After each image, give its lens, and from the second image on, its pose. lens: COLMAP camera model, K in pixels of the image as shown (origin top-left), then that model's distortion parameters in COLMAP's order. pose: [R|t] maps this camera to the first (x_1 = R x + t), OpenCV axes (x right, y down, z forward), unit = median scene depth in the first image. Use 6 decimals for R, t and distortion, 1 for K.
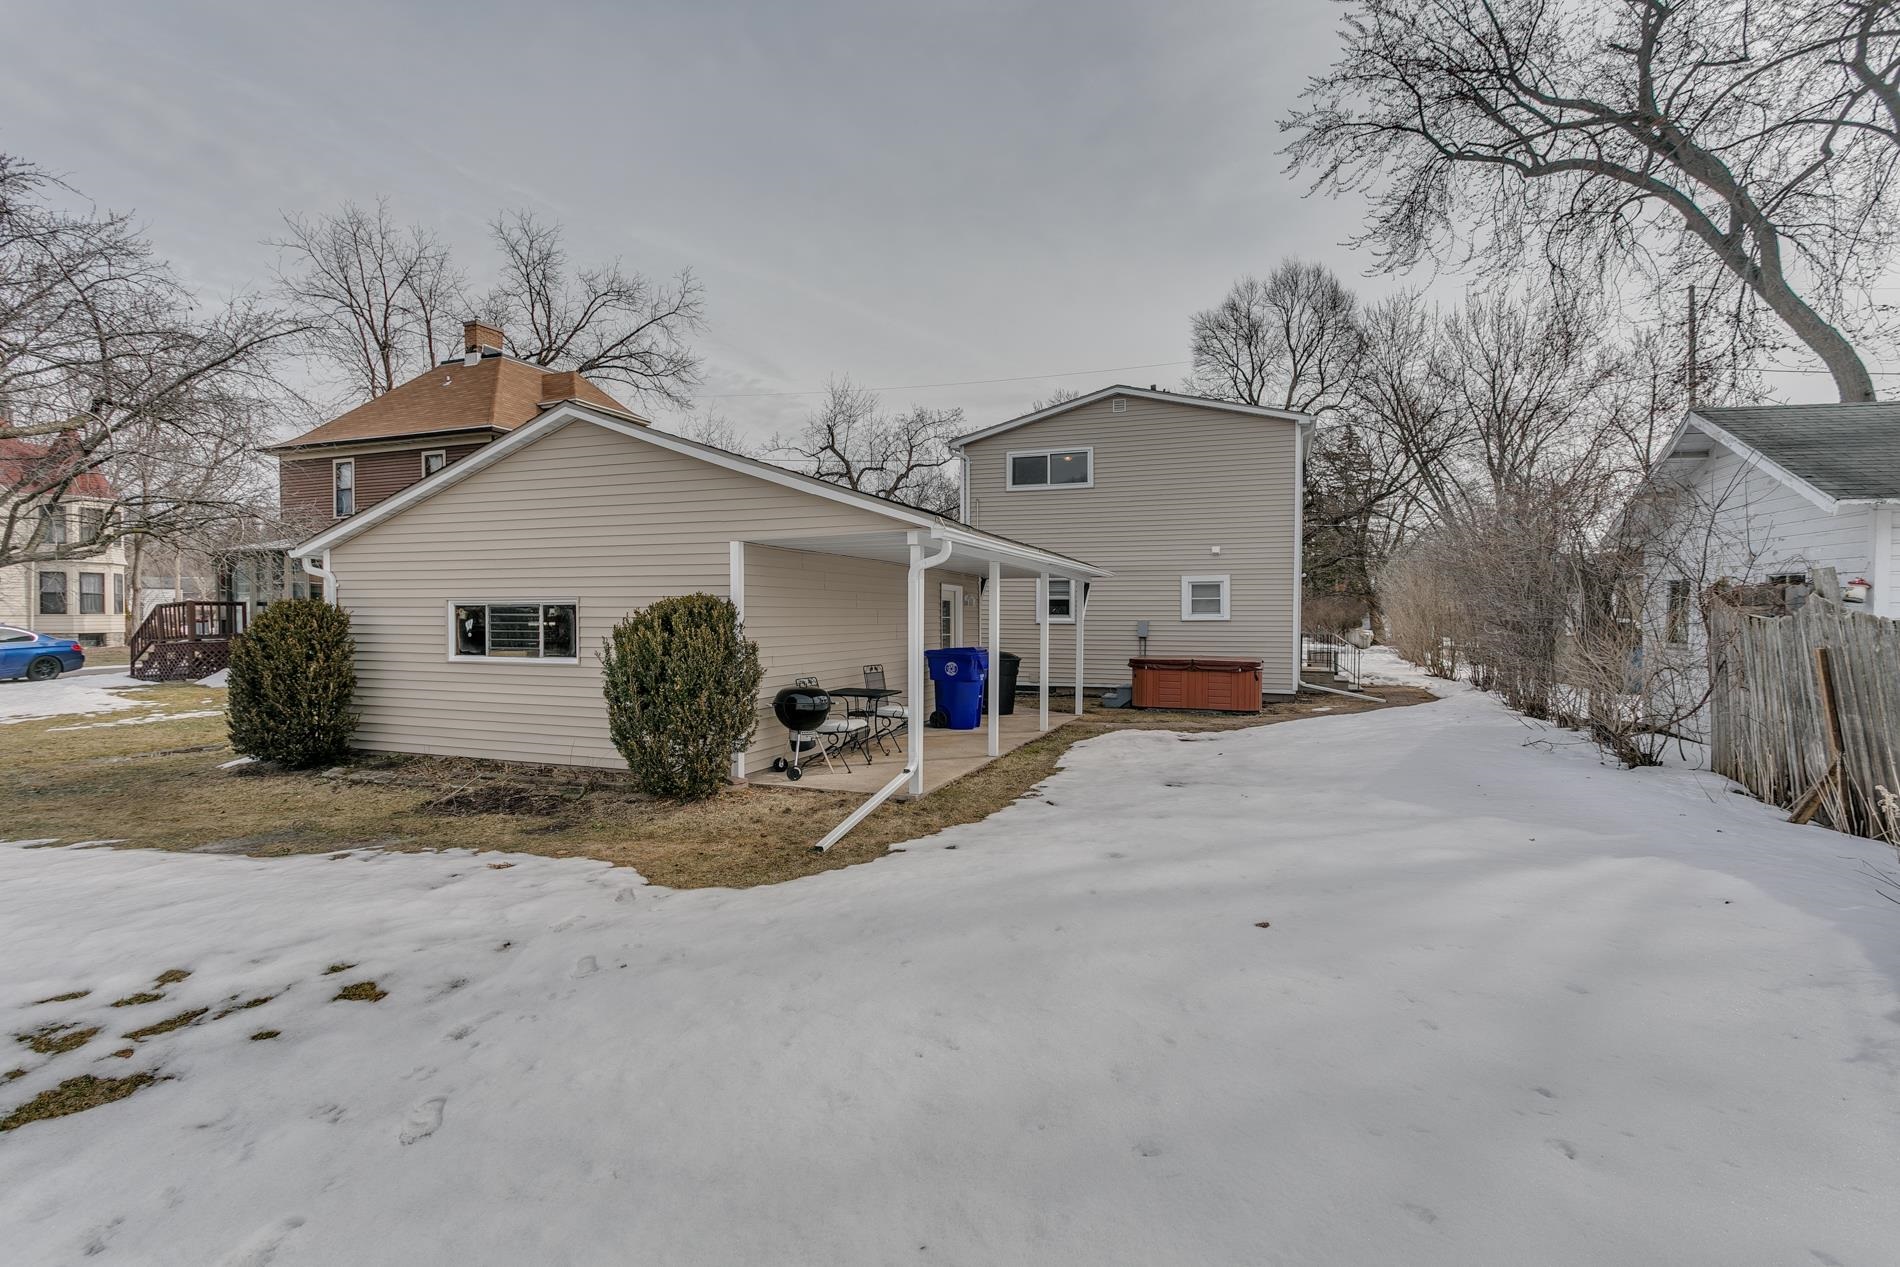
lens RADIAL K [[905.1, 0, 953.5], [0, 905.1, 629.7], [0, 0, 1]] dist [0.013630, 0.000246]
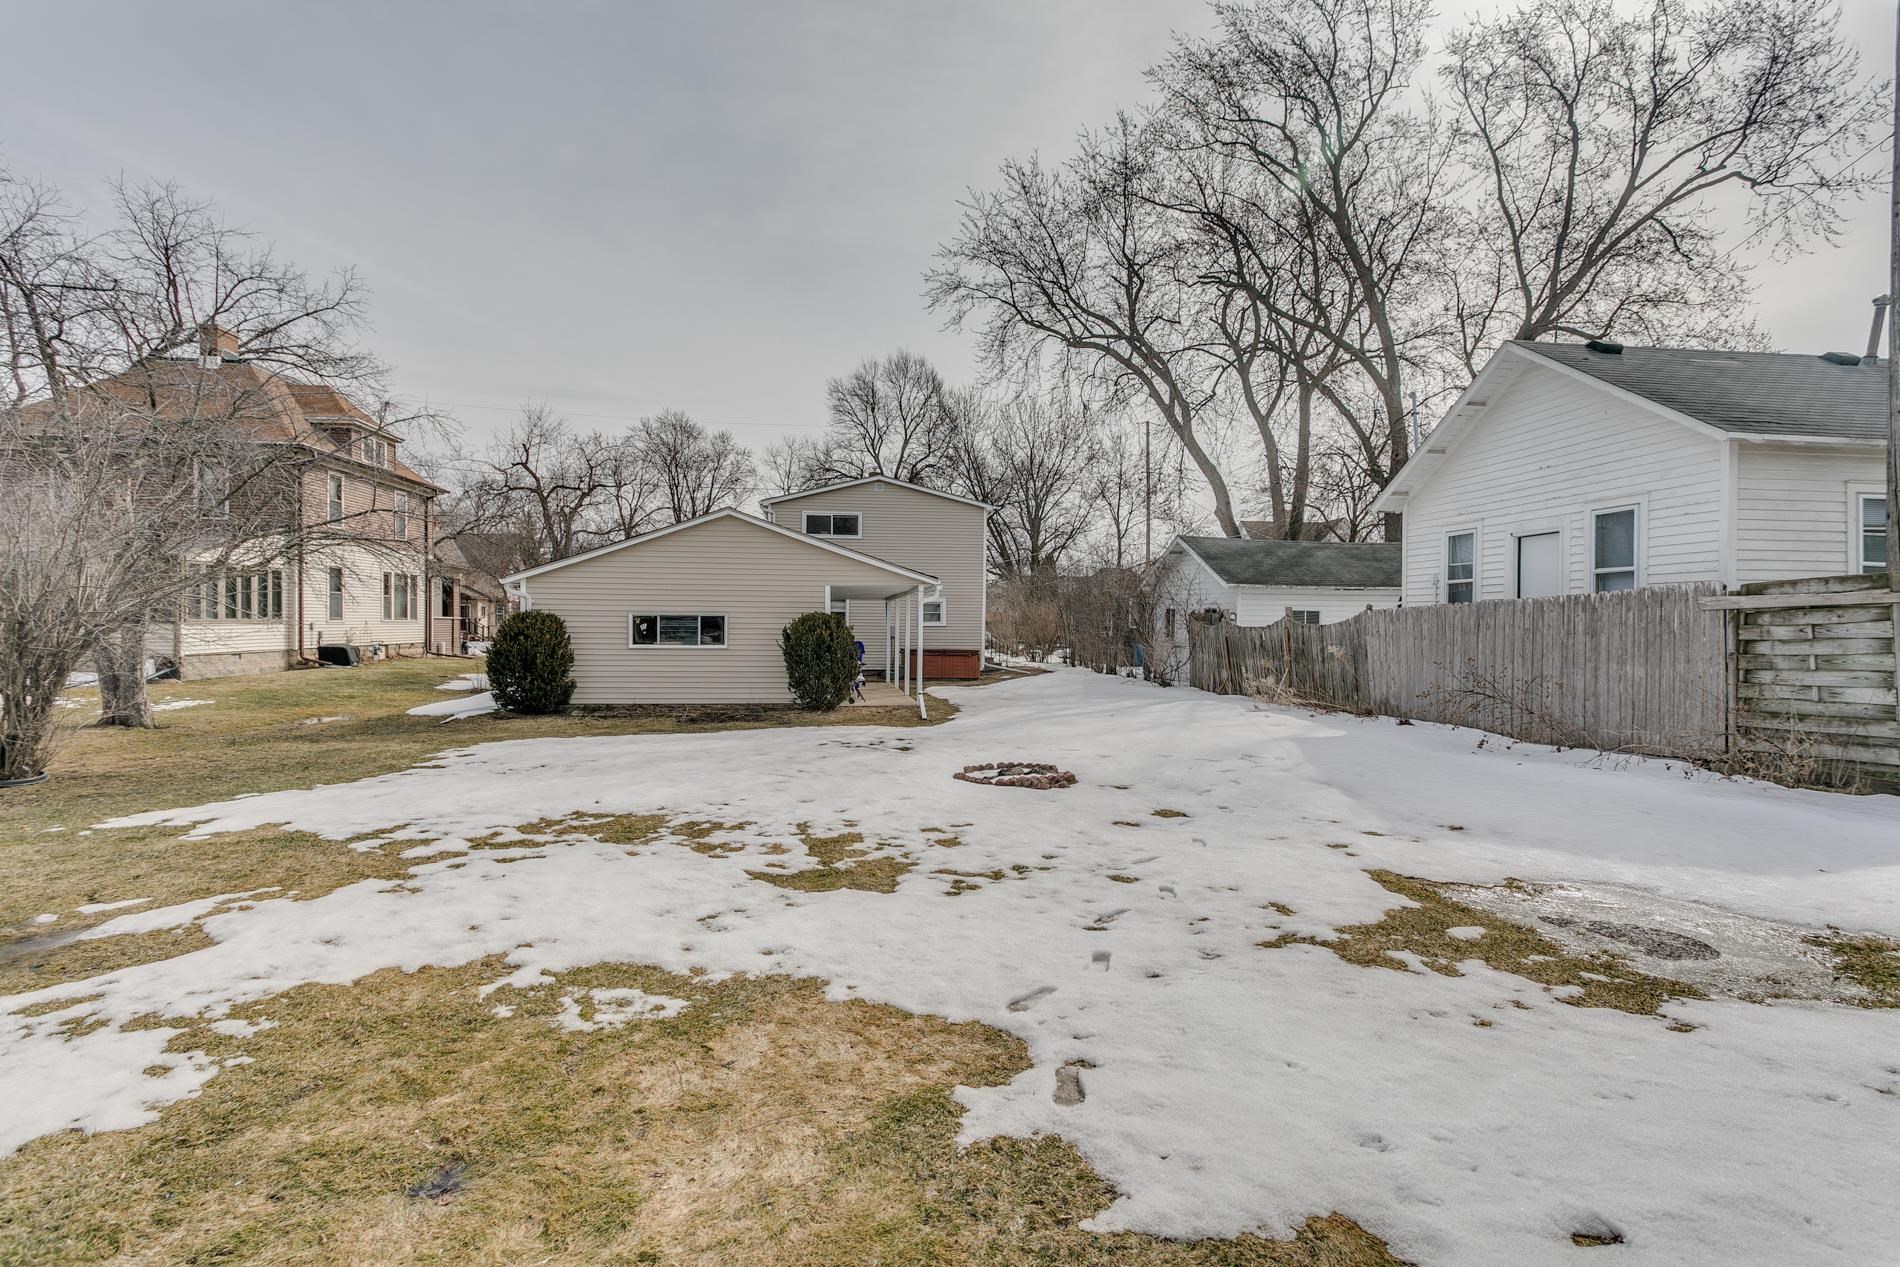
lens RADIAL K [[905.1, 0, 953.5], [0, 905.1, 629.7], [0, 0, 1]] dist [0.013630, 0.000246]
pose [[0.879184, 0.002855, 0.476474, -0.336516], [0.000328, 0.999978, -0.006595, 0.004811], [-0.476483, 0.005955, 0.879164, -0.318858]]
